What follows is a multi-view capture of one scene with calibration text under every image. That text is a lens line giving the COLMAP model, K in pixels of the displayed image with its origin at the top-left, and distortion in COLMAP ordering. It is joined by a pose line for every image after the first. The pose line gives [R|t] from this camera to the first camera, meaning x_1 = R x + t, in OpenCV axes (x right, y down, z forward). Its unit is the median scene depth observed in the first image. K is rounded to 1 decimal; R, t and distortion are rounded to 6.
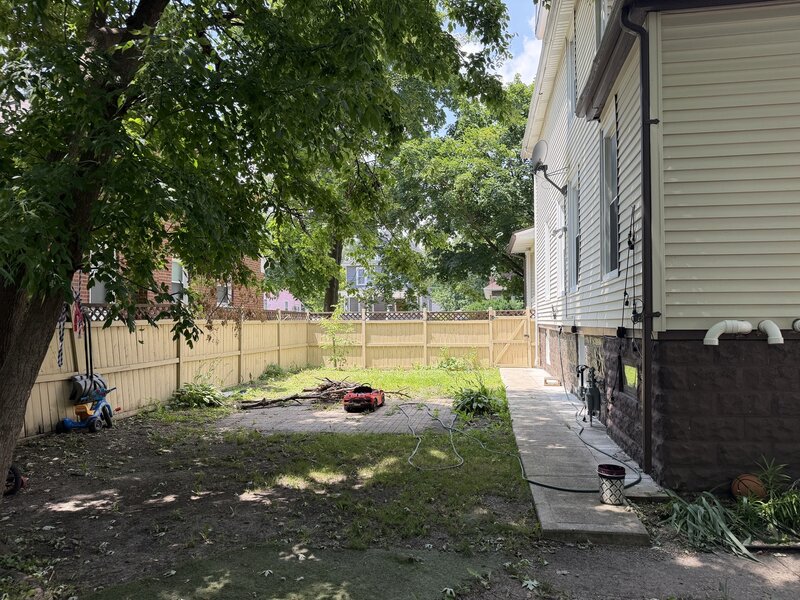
lens RADIAL K [[565.9, 0, 400.0], [0, 565.9, 300.0], [0, 0, 1]] dist [0.132755, -0.151003]
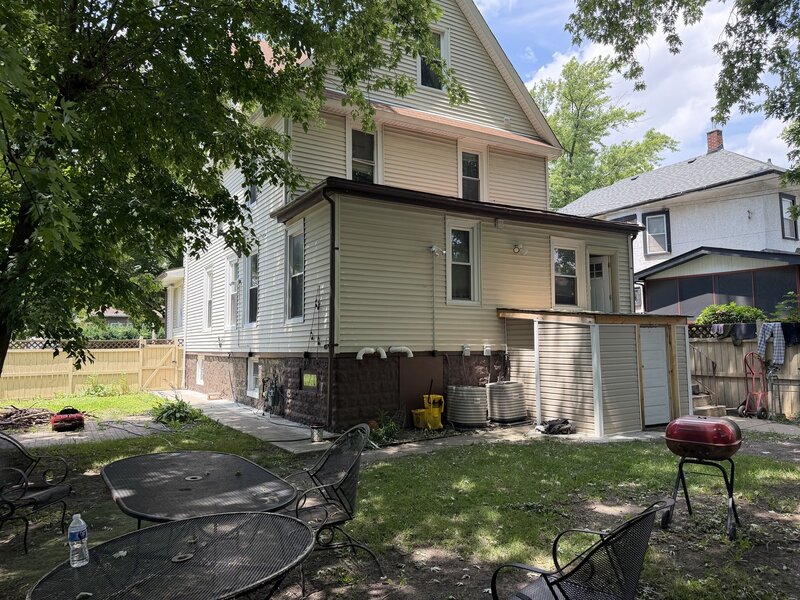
lens RADIAL K [[565.9, 0, 400.0], [0, 565.9, 300.0], [0, 0, 1]] dist [0.132755, -0.151003]
pose [[0.760758, 0.050951, 0.647032, -0.418795], [-0.020643, 0.998309, -0.054341, -0.017602], [-0.648707, 0.027983, 0.760524, -0.401910]]
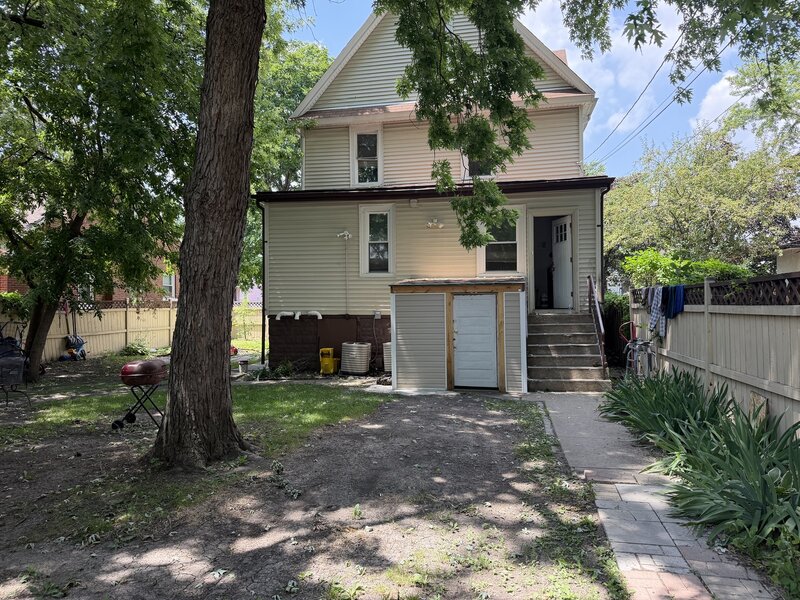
lens RADIAL K [[555.9, 0, 400.0], [0, 555.9, 300.0], [0, 0, 1]] dist [0.081127, -0.132085]
pose [[0.999990, -0.000941, -0.004258, 0.706552], [0.001083, 0.999441, 0.033426, -0.071862], [0.004224, -0.033430, 0.999432, -1.111343]]
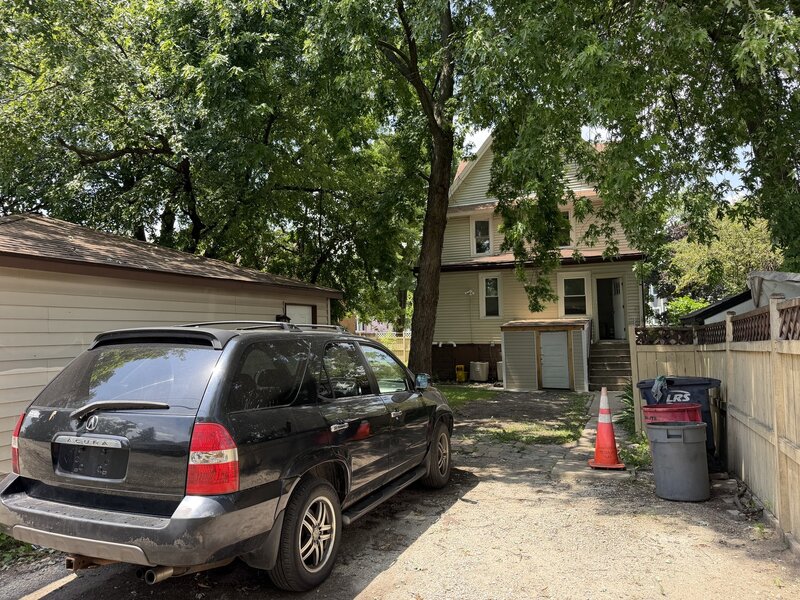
lens RADIAL K [[565.9, 0, 400.0], [0, 565.9, 300.0], [0, 0, 1]] dist [0.132755, -0.151003]
pose [[0.981625, -0.023663, -0.189350, 0.715756], [0.021774, 0.999690, -0.012050, -0.153796], [0.189576, 0.007706, 0.981836, -2.136743]]
